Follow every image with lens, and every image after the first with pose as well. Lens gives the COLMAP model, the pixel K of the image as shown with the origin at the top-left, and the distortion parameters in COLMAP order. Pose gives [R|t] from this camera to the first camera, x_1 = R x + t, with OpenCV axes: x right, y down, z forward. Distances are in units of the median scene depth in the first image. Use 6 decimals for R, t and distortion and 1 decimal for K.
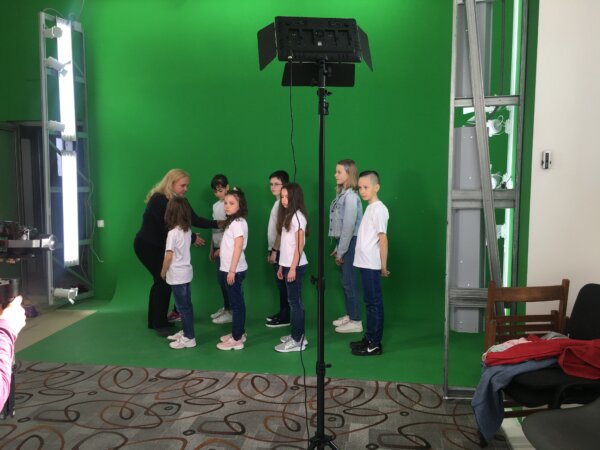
lens RADIAL K [[507.4, 0, 302.9], [0, 507.4, 226.3], [0, 0, 1]] dist [0.082135, -0.114510]
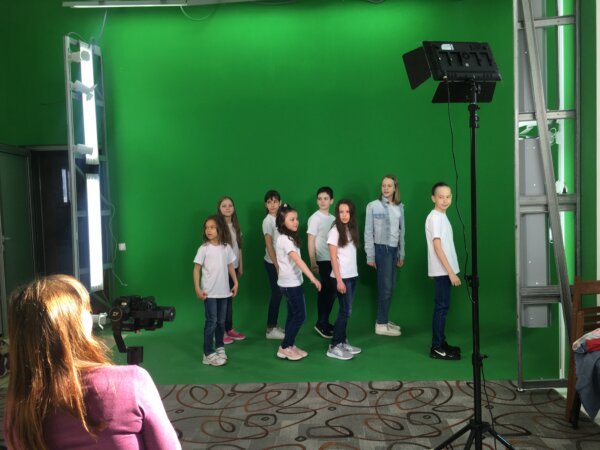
lens RADIAL K [[507.4, 0, 302.7], [0, 507.4, 225.9], [0, 0, 1]] dist [0.082135, -0.114510]
pose [[0.993666, -0.039075, 0.105362, -0.239931], [0.043224, 0.998366, -0.037384, 0.010544], [-0.103729, 0.041701, 0.993731, -0.031728]]
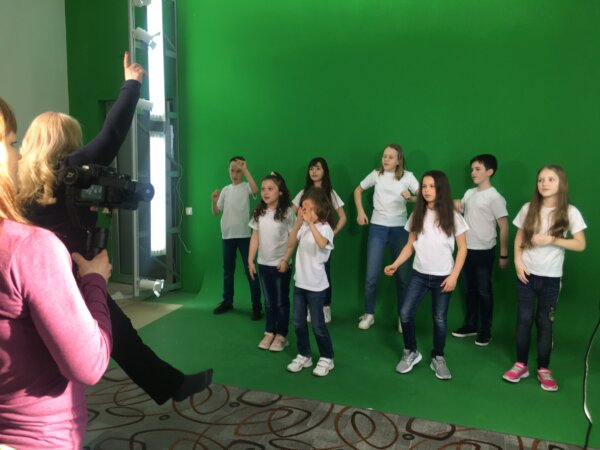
lens RADIAL K [[507.4, 0, 301.7], [0, 507.4, 227.1], [0, 0, 1]] dist [0.082135, -0.114510]
pose [[0.983068, 0.033513, -0.180148, -0.042267], [-0.027965, 0.999056, 0.033250, -0.019775], [0.181092, -0.027649, 0.983077, 0.203180]]
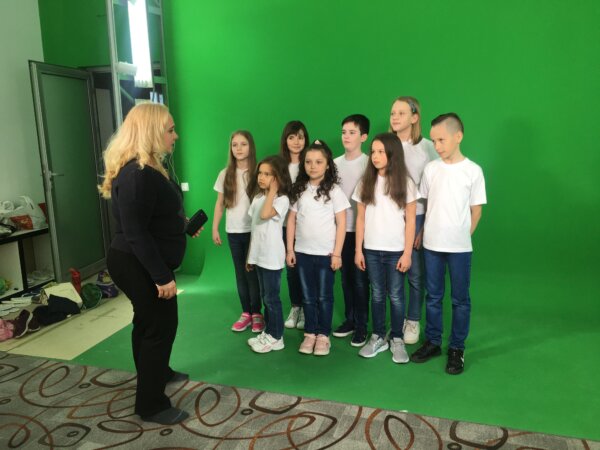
lens RADIAL K [[507.4, 0, 300.8], [0, 507.4, 225.2], [0, 0, 1]] dist [0.082135, -0.114510]
pose [[0.983938, 0.006079, -0.178408, -0.087814], [0.010263, 0.995840, 0.090536, -0.025984], [0.178217, -0.090913, 0.979782, 0.323643]]
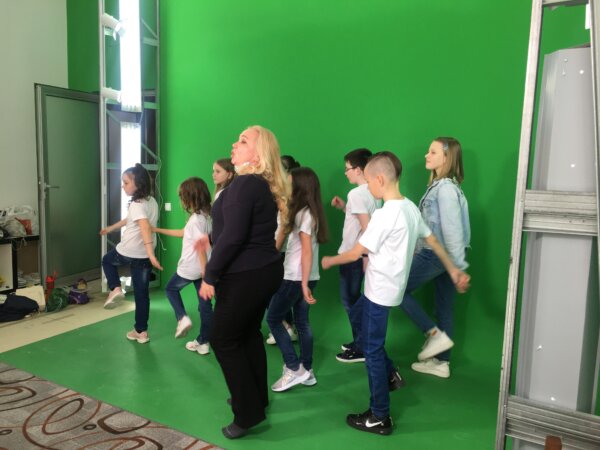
lens RADIAL K [[507.4, 0, 302.2], [0, 507.4, 227.1], [0, 0, 1]] dist [0.082135, -0.114510]
pose [[0.927876, 0.077973, -0.364645, 0.232709], [-0.066636, 0.996825, 0.043593, -0.038104], [0.366887, -0.016151, 0.930125, 0.419212]]
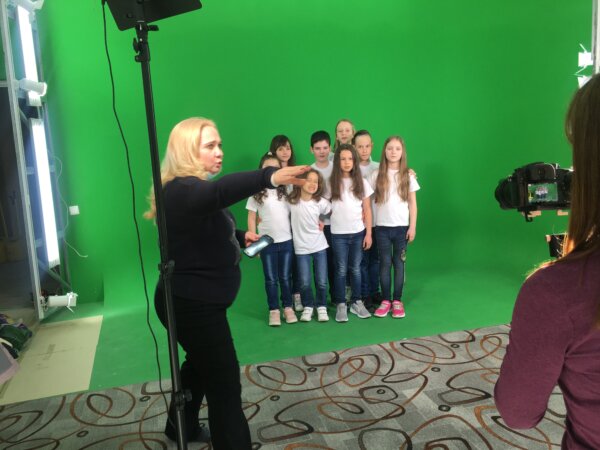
lens RADIAL K [[507.4, 0, 306.7], [0, 507.4, 210.7], [0, 0, 1]] dist [0.082135, -0.114510]
pose [[0.913951, -0.098337, 0.393730, -0.605228], [0.087767, 0.995133, 0.044813, -0.013483], [-0.396221, -0.006401, 0.918133, 0.191756]]
